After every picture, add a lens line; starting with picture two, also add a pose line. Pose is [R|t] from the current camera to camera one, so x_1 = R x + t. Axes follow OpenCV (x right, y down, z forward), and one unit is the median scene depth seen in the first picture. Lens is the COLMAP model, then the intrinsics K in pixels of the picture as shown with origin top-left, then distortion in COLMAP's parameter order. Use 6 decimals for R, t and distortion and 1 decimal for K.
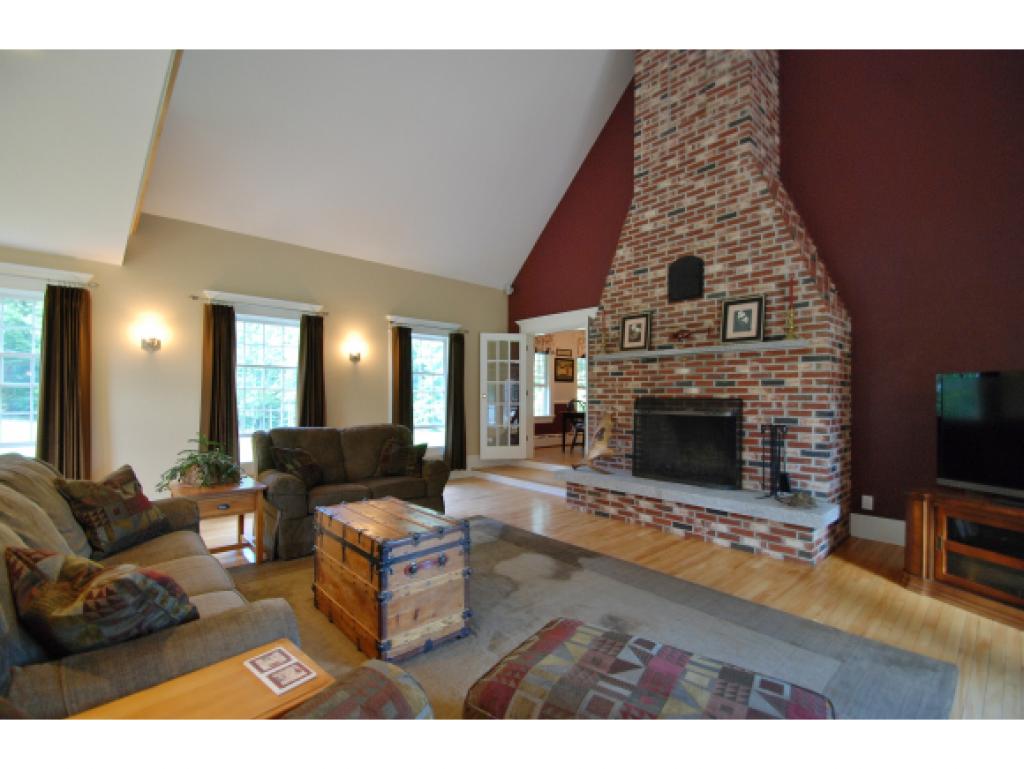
lens RADIAL K [[456.1, 0, 507.5], [0, 456.1, 392.6], [0, 0, 1]] dist [0.029504, -0.023388]
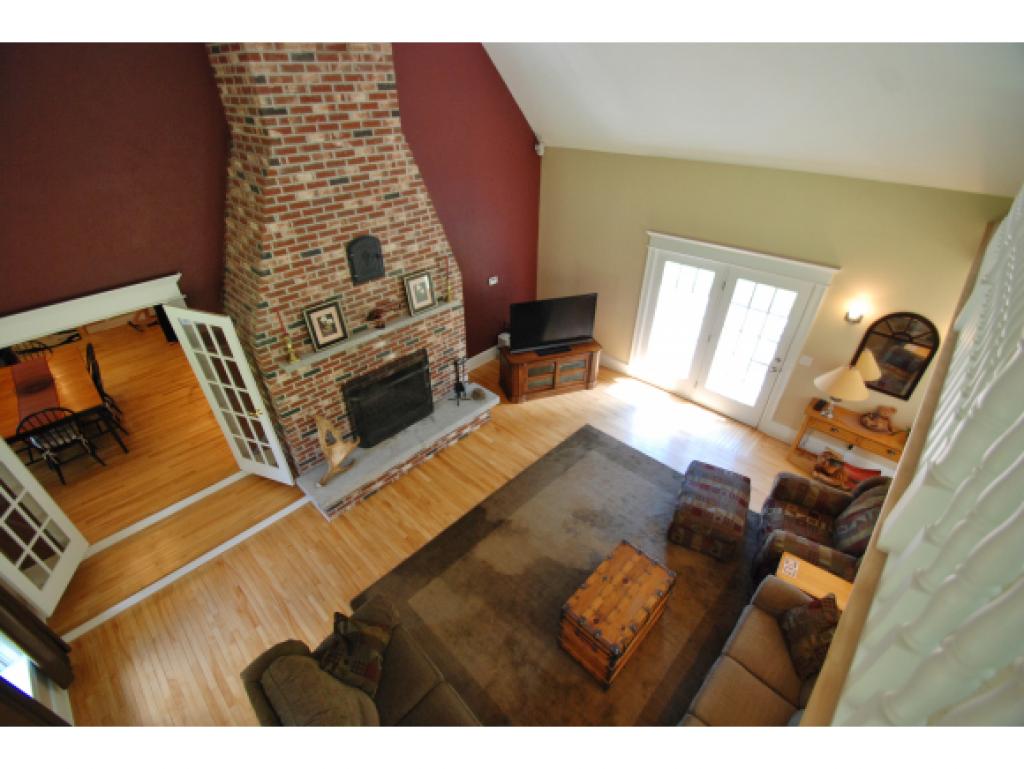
lens RADIAL K [[456.1, 0, 507.5], [0, 456.1, 392.6], [0, 0, 1]] dist [0.029504, -0.023388]
pose [[-0.068524, -0.579251, 0.812264, -0.581673], [-0.011560, 0.814584, 0.579930, -0.588089], [-0.997582, 0.030350, -0.062515, 0.781798]]
